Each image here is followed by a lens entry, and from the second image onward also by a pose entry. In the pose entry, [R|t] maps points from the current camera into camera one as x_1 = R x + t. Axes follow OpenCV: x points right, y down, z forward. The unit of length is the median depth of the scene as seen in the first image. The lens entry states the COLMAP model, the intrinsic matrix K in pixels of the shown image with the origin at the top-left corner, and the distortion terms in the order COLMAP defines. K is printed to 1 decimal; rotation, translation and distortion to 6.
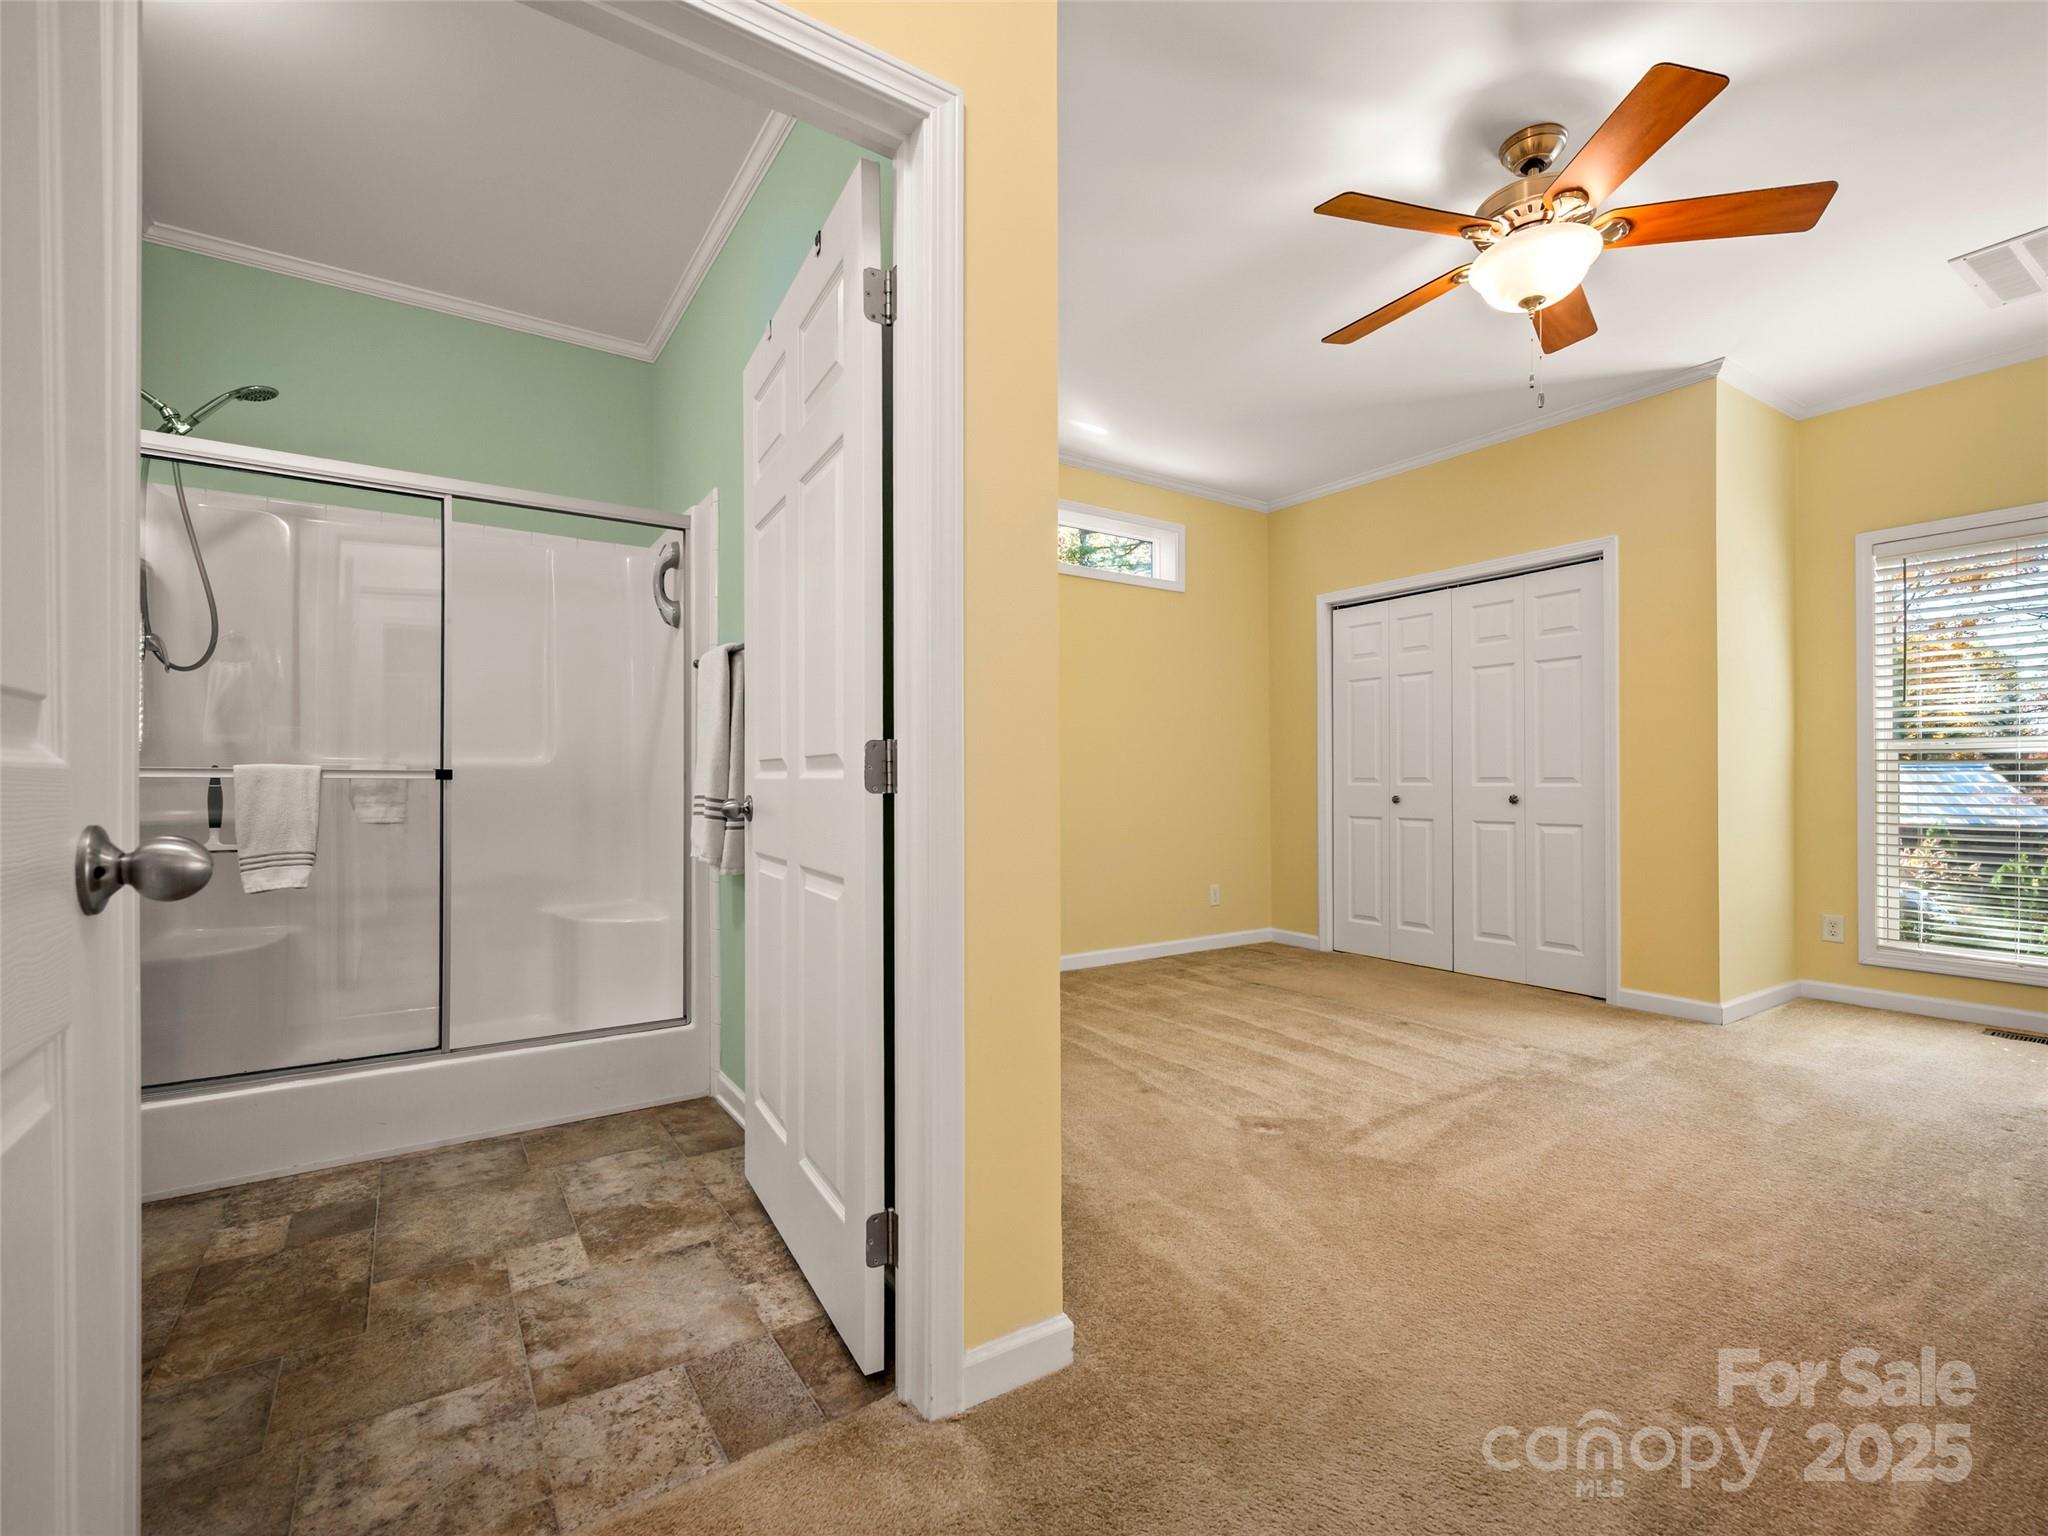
lens RADIAL K [[915.2, 0, 1035.0], [0, 915.2, 776.9], [0, 0, 1]] dist [0.000299, -0.000752]
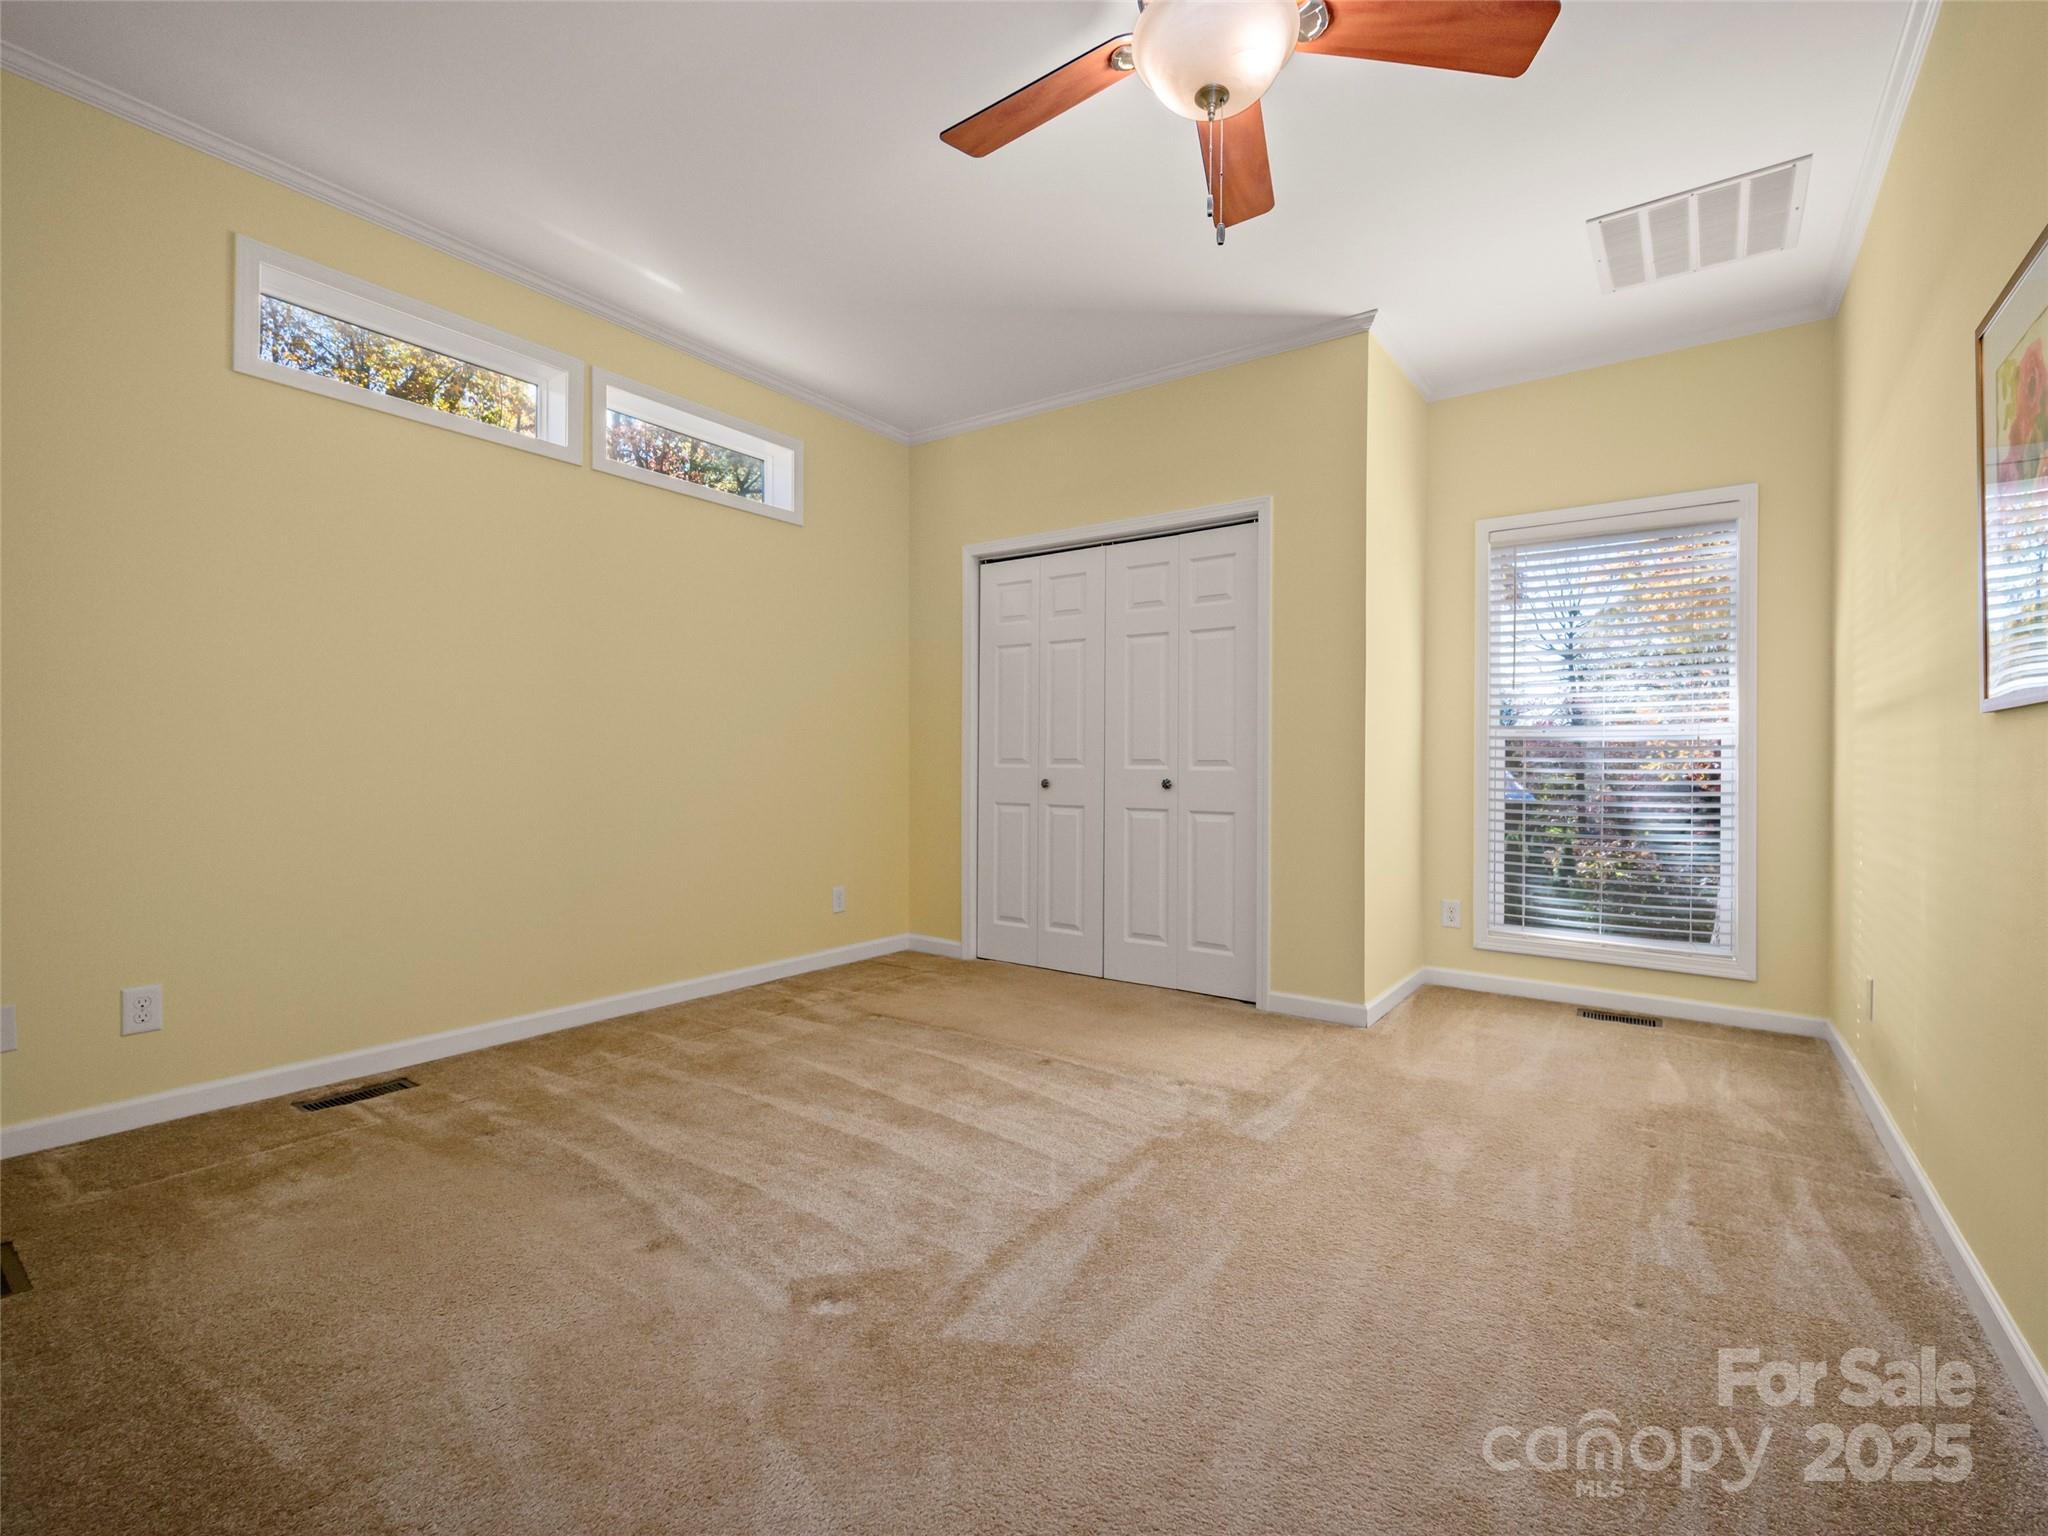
lens RADIAL K [[915.2, 0, 1019.2], [0, 915.2, 759.6], [0, 0, 1]] dist [0.000299, -0.000752]
pose [[0.944764, 0.009694, 0.327608, 0.118689], [-0.010517, 0.999944, 0.000739, 0.002065], [-0.327583, -0.004144, 0.944813, 0.256725]]
